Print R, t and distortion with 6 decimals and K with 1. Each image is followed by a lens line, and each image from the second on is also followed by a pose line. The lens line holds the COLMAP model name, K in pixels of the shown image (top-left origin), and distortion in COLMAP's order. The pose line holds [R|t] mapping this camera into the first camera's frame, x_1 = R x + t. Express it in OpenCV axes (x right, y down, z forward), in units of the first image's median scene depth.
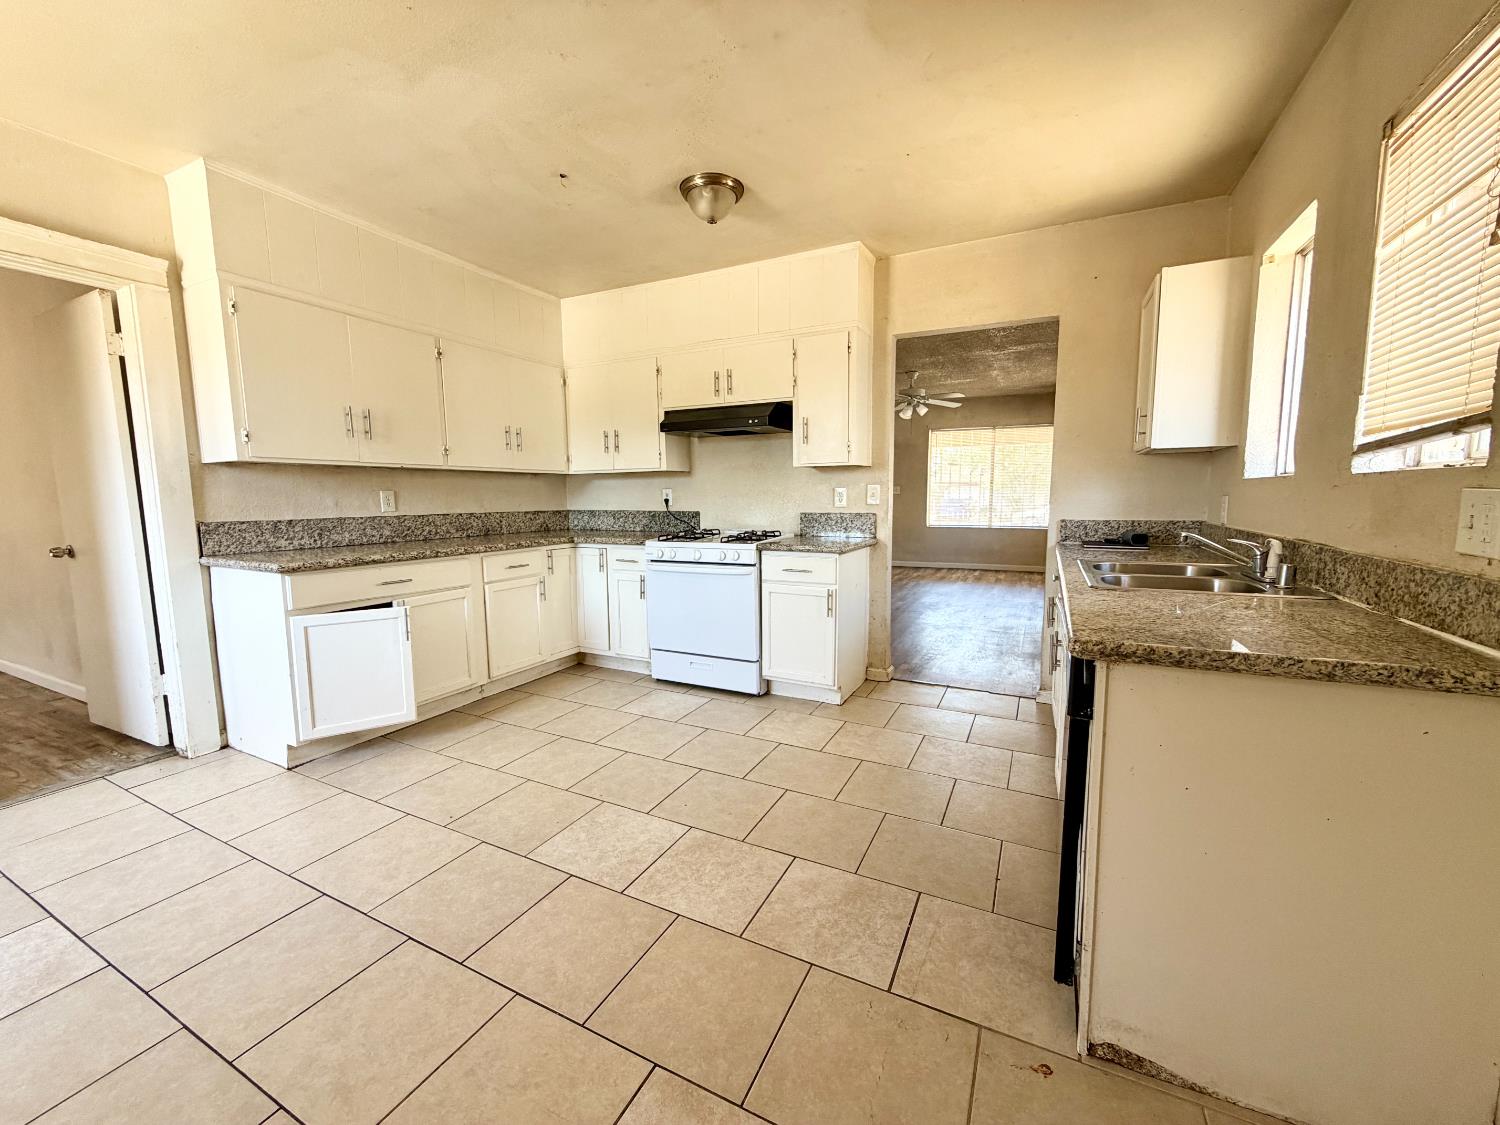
lens RADIAL K [[600.4, 0, 746.4], [0, 600.4, 563.5], [0, 0, 1]] dist [-0.000686, -0.000141]
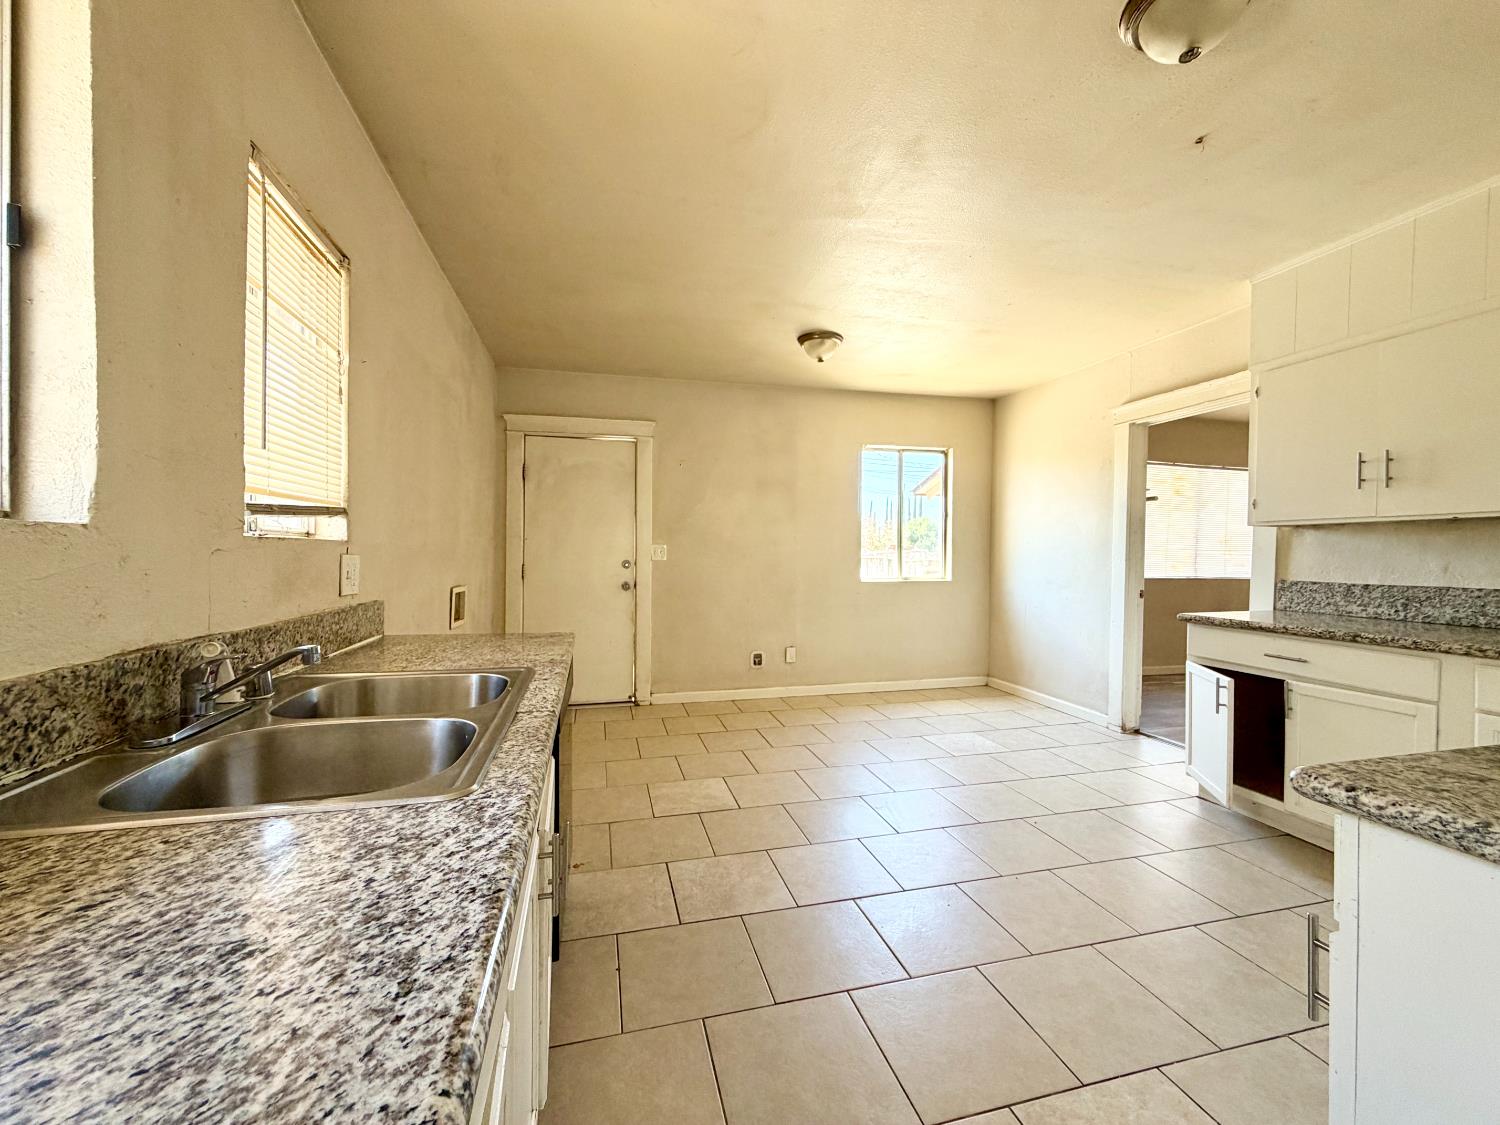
lens RADIAL K [[600.4, 0, 746.4], [0, 600.4, 563.5], [0, 0, 1]] dist [-0.000686, -0.000141]
pose [[-0.759974, 0.013097, -0.649821, 0.534103], [-0.074746, 0.991402, 0.107398, -0.131325], [0.645641, 0.130192, -0.752461, 1.077926]]
